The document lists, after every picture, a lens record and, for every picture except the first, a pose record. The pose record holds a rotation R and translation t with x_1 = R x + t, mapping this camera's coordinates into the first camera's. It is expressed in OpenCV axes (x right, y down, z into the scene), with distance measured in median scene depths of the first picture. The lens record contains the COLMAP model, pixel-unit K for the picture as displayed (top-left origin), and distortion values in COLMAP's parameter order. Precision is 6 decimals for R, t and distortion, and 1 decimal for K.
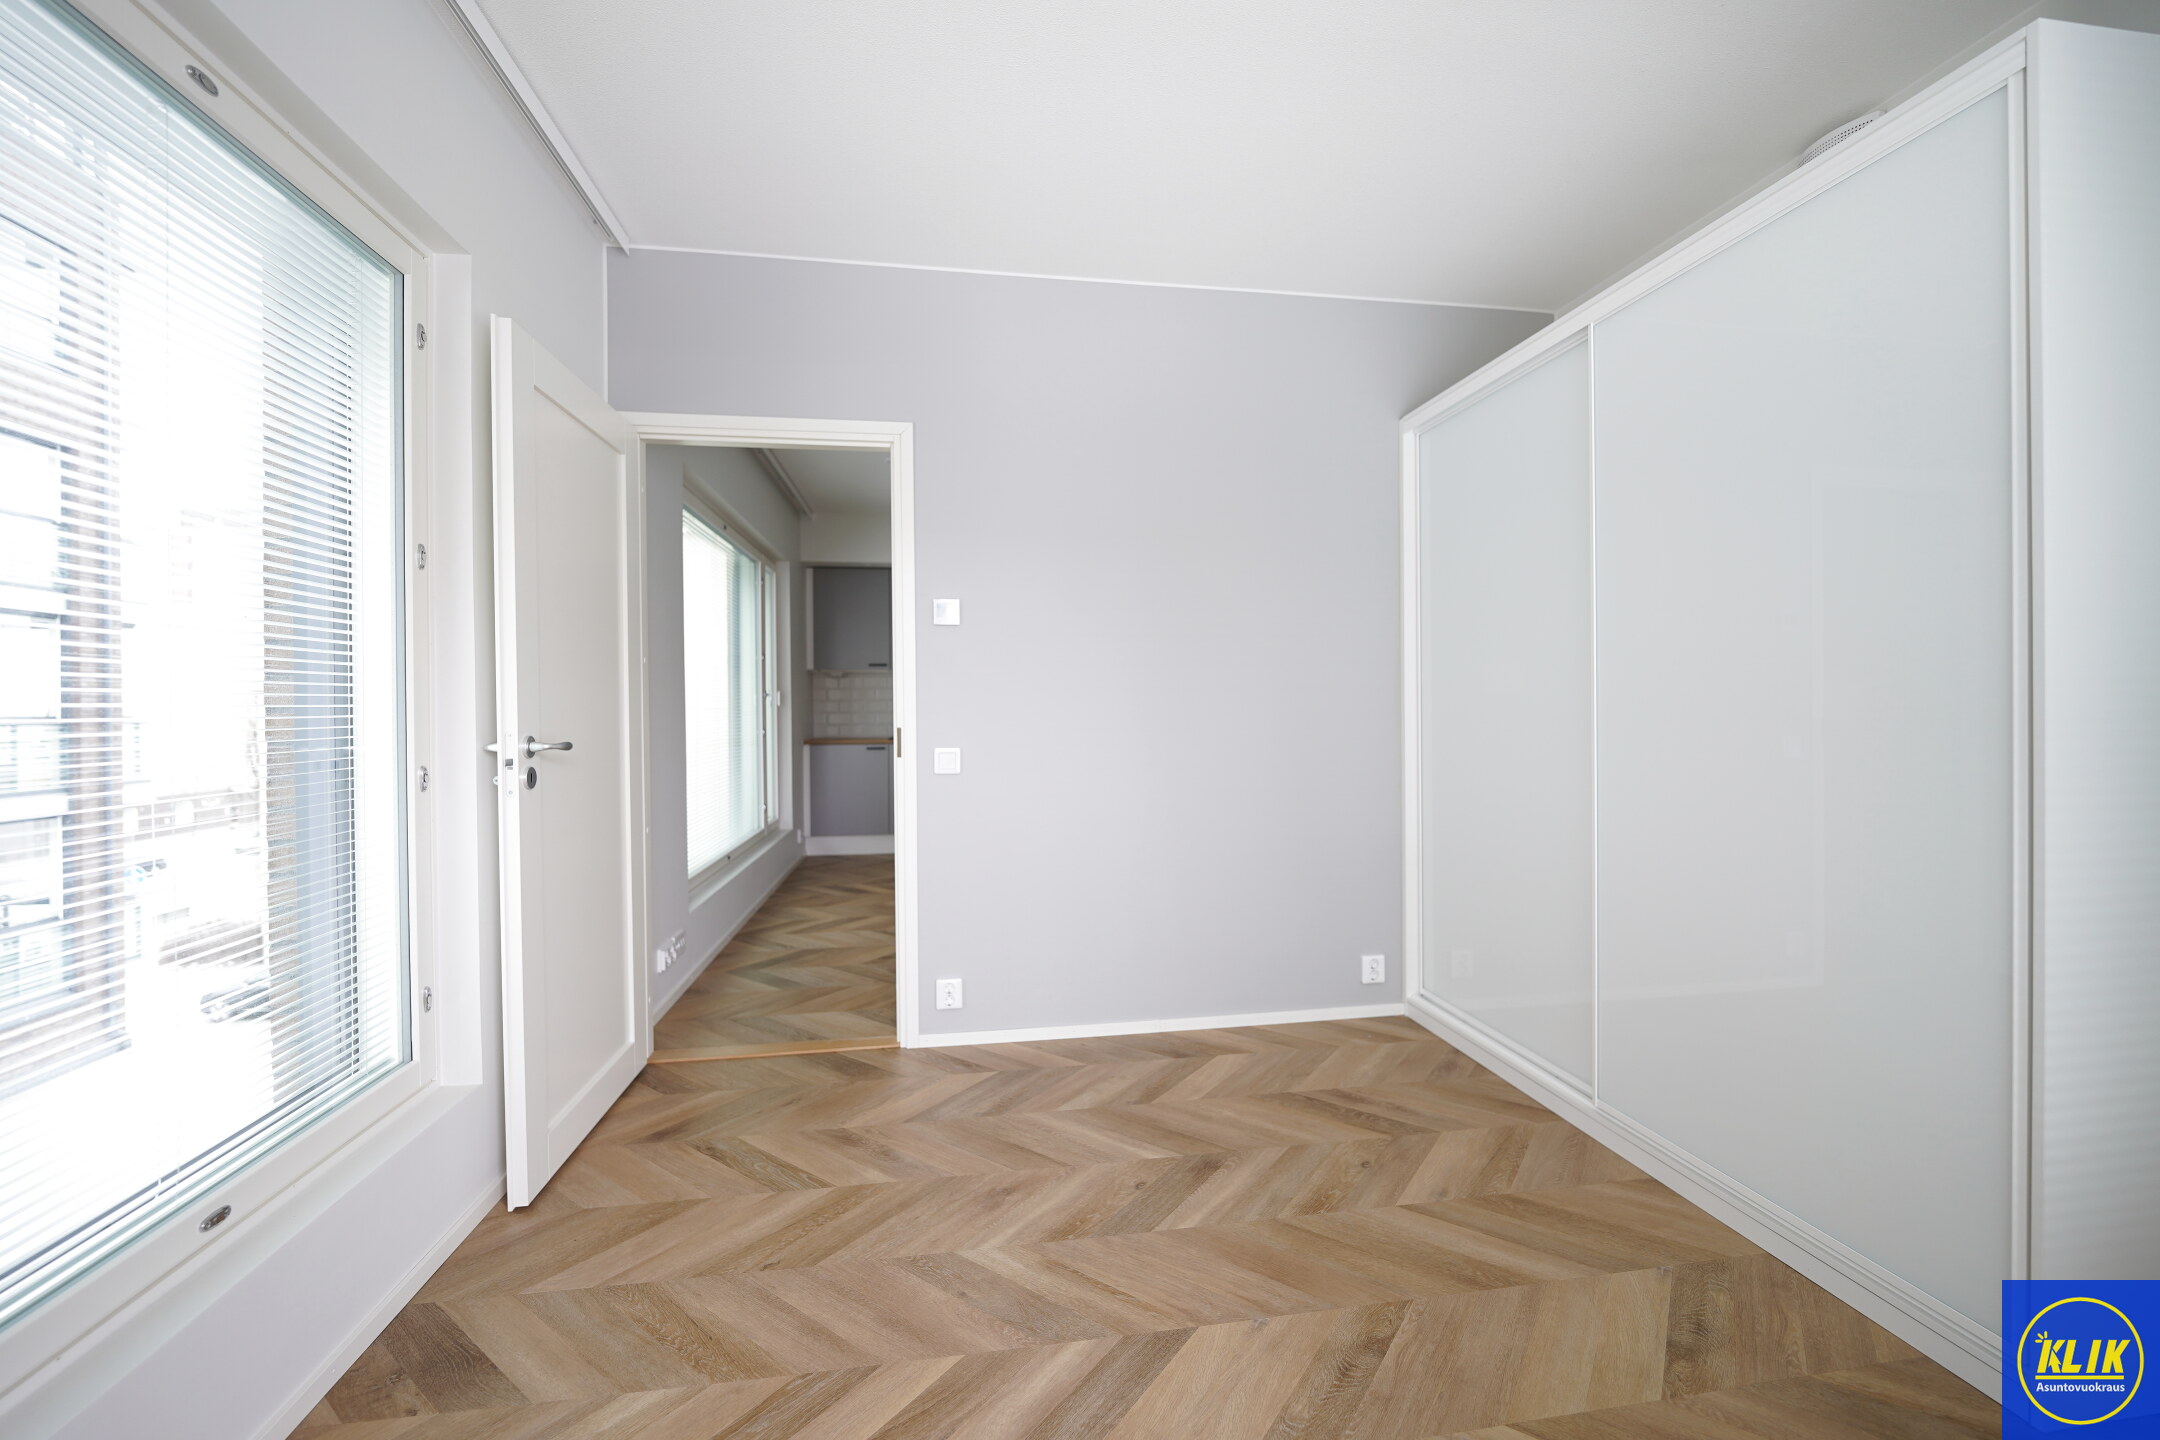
lens RADIAL K [[880.5, 0, 1080.2], [0, 880.5, 711.6], [0, 0, 1]] dist [-0.005930, -0.002974]
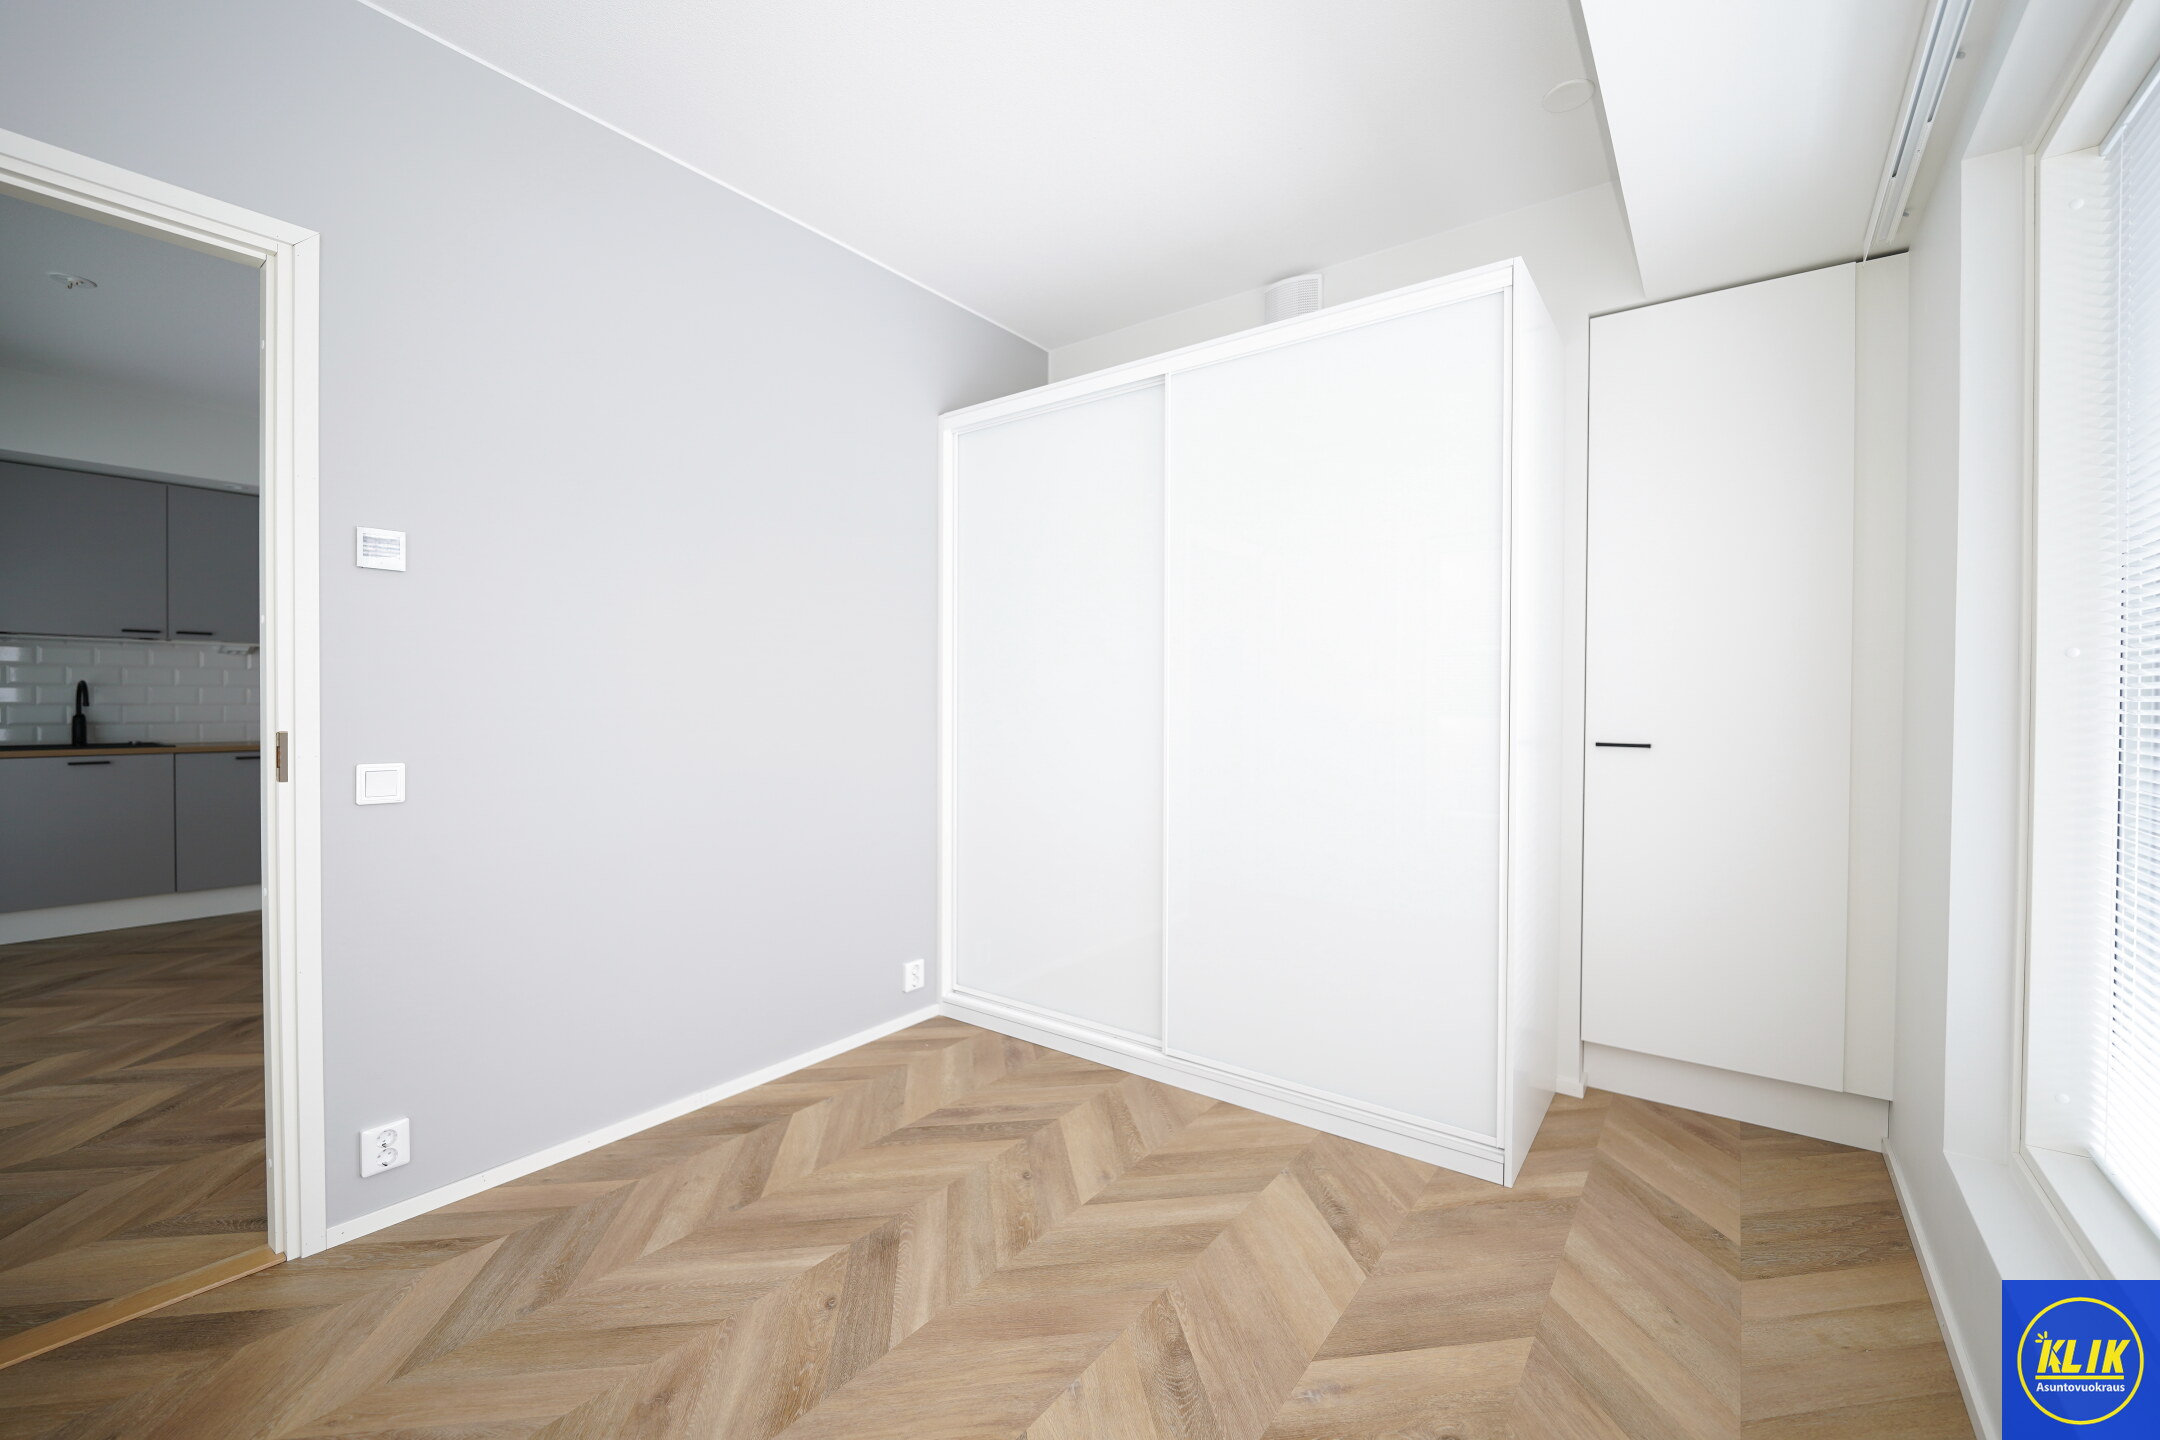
lens RADIAL K [[880.5, 0, 1077.1], [0, 880.5, 712.8], [0, 0, 1]] dist [-0.005930, -0.002974]
pose [[0.718453, 0.004099, 0.695563, -0.304960], [-0.006568, 0.999978, 0.000891, 0.001670], [-0.695544, -0.005208, 0.718464, 0.257194]]
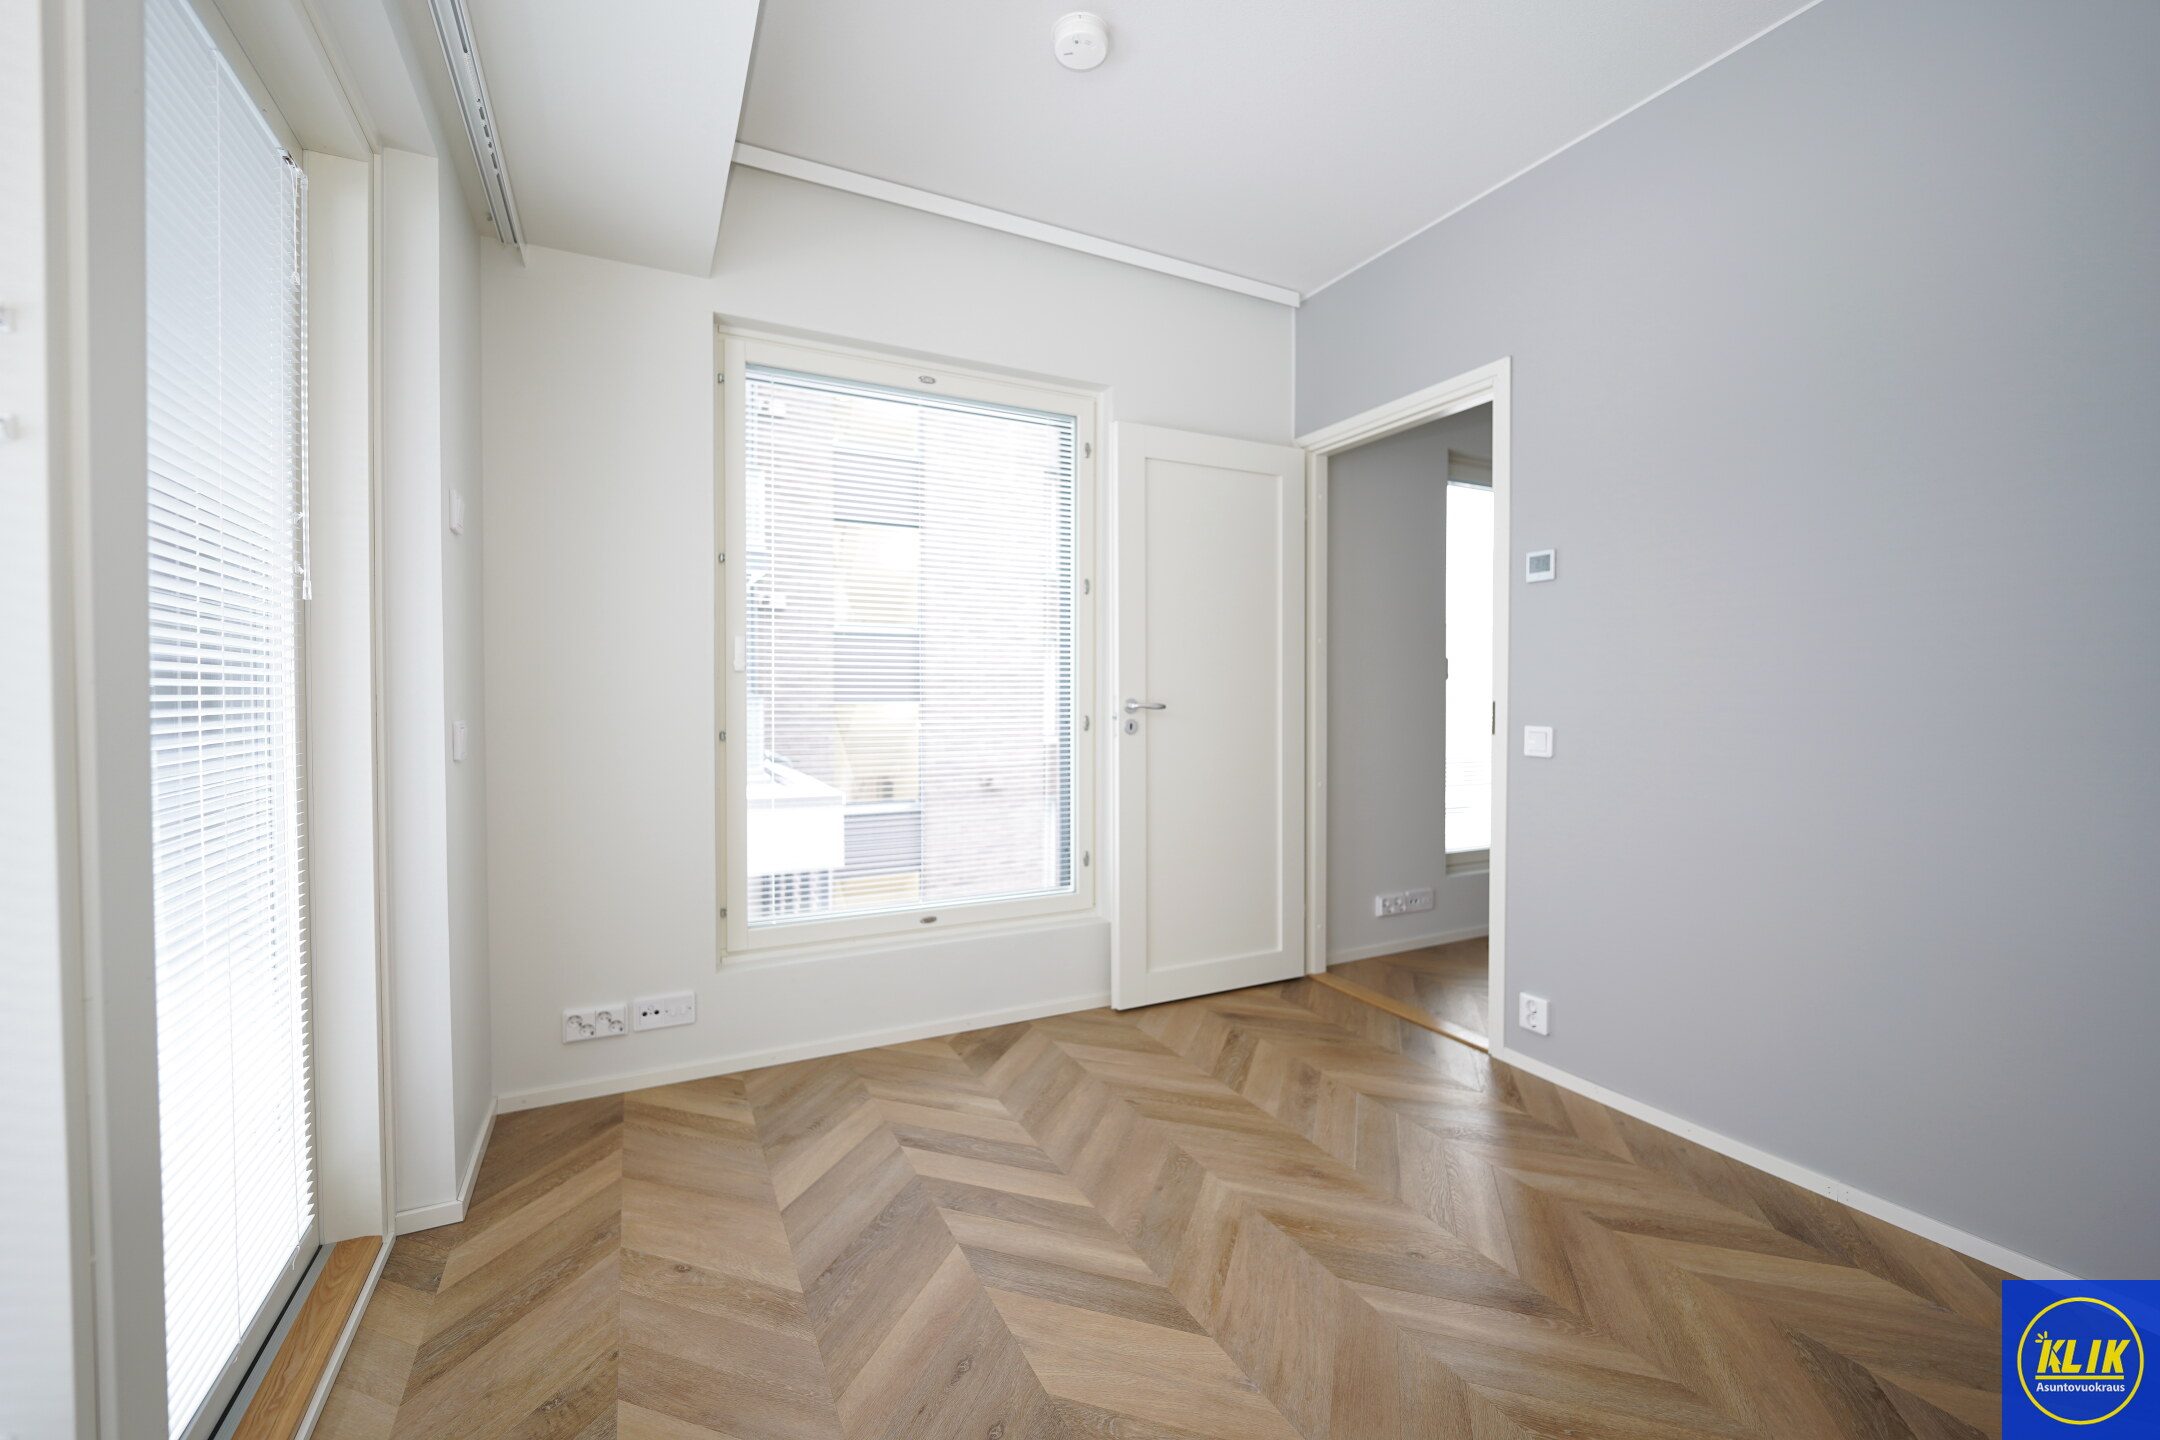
lens RADIAL K [[880.5, 0, 1080.8], [0, 880.5, 710.6], [0, 0, 1]] dist [-0.005930, -0.002974]
pose [[0.306474, 0.024431, -0.951566, 0.690258], [-0.007726, 0.999701, 0.023178, 0.012851], [0.951848, 0.000248, 0.306571, 0.419958]]
